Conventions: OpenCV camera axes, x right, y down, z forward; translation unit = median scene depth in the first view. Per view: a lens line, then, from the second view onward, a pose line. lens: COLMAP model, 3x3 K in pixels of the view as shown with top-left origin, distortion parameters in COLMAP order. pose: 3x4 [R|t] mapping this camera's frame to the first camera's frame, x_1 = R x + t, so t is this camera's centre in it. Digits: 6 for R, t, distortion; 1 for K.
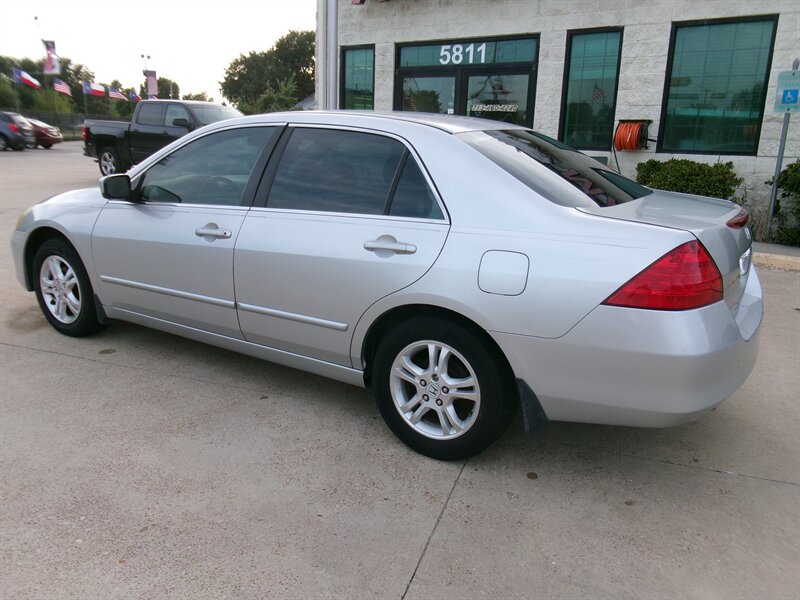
lens RADIAL K [[640.8, 0, 396.1], [0, 640.8, 301.6], [0, 0, 1]] dist [0.004996, -0.002366]
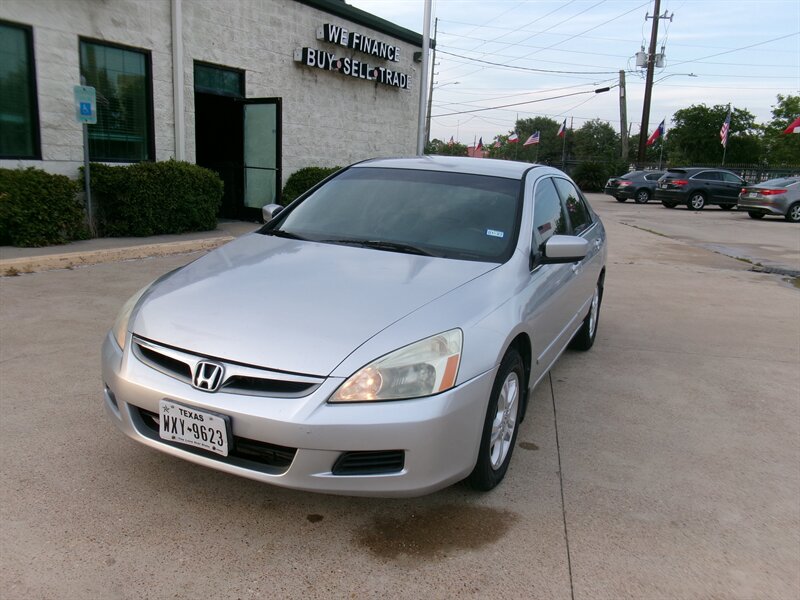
lens RADIAL K [[640.8, 0, 395.1], [0, 640.8, 296.6], [0, 0, 1]] dist [0.004996, -0.002366]
pose [[-0.118379, -0.237638, 0.964113, -1.280524], [0.200481, 0.945225, 0.257598, -0.386525], [-0.972519, 0.223780, -0.064253, 1.264600]]
